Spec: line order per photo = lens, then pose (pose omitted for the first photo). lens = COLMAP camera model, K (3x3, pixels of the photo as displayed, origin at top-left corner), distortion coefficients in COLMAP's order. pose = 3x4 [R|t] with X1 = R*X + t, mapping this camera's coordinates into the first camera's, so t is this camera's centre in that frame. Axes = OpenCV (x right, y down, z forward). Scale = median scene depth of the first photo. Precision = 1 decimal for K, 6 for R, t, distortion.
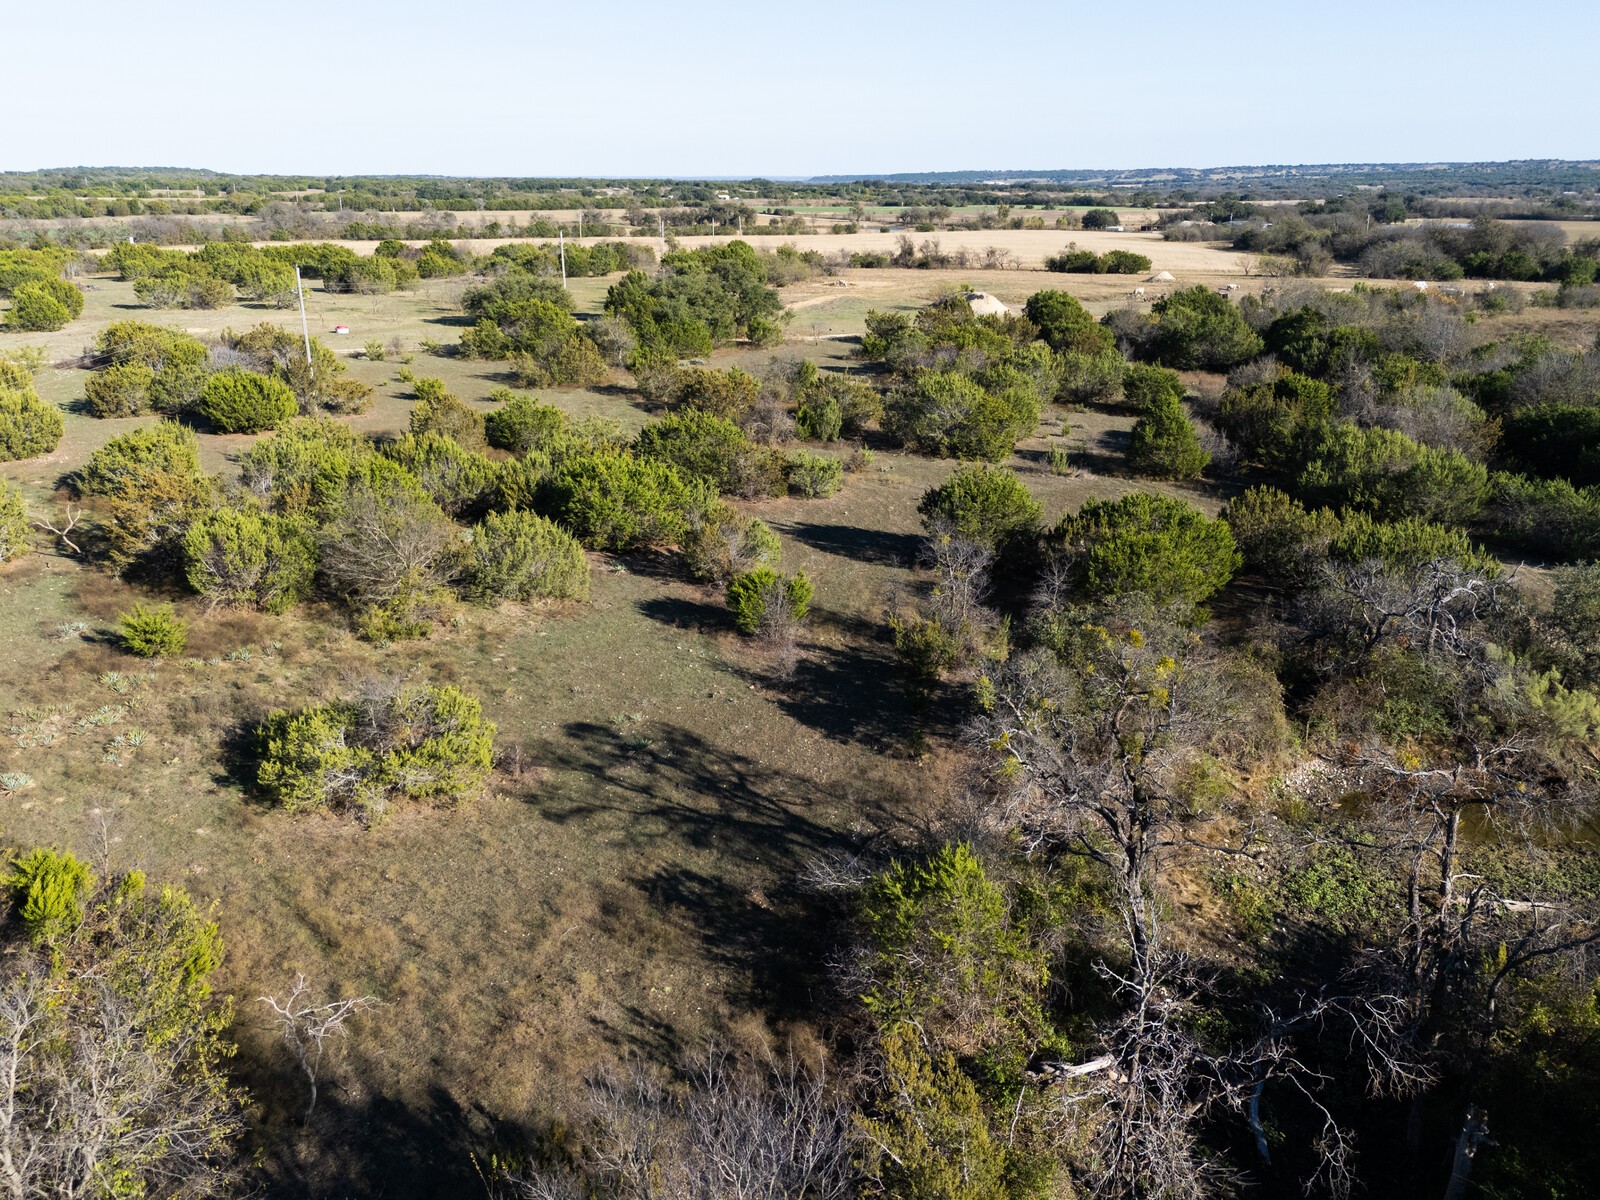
lens RADIAL K [[1177.1, 0, 801.3], [0, 1177.1, 599.1], [0, 0, 1]] dist [0.050447, -0.031407]
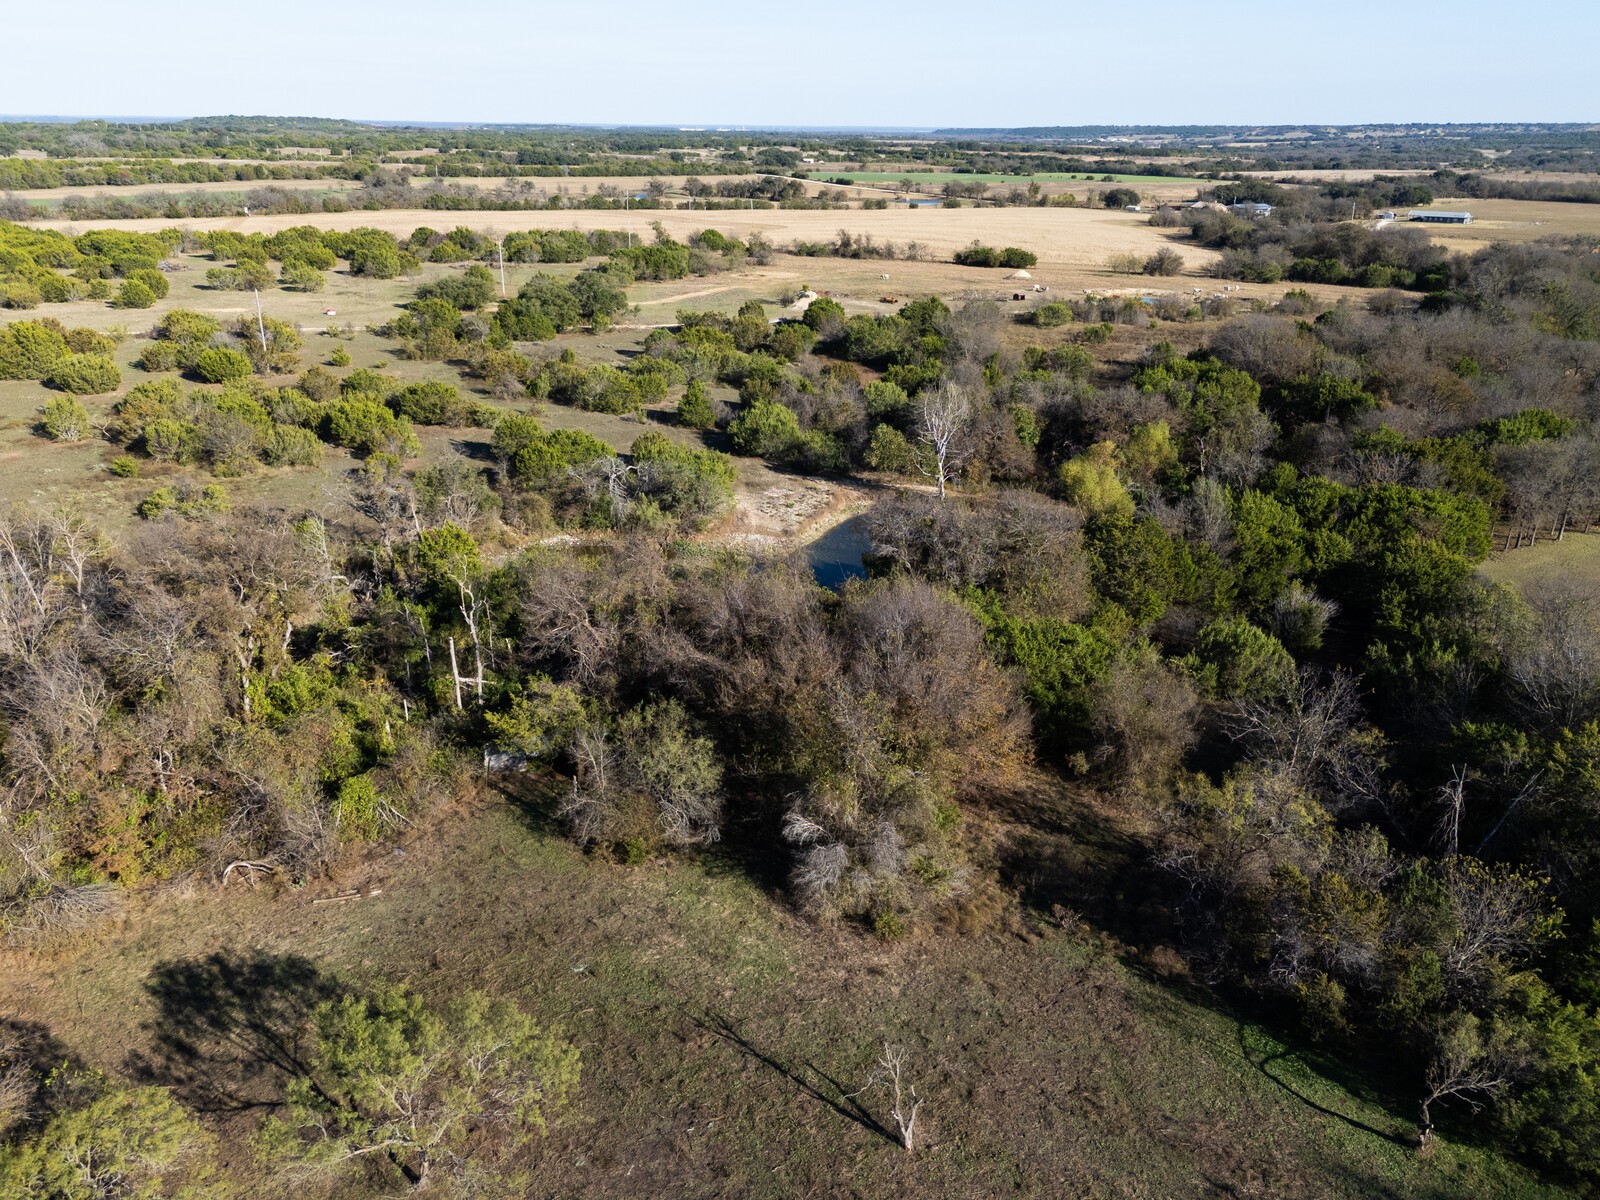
lens RADIAL K [[1177.1, 0, 801.2], [0, 1177.1, 602.7], [0, 0, 1]] dist [0.050447, -0.031407]
pose [[0.994649, 0.048686, -0.091123, 0.405505], [-0.045063, 0.998126, 0.041399, 0.053442], [0.092967, -0.037072, 0.994979, -0.498877]]
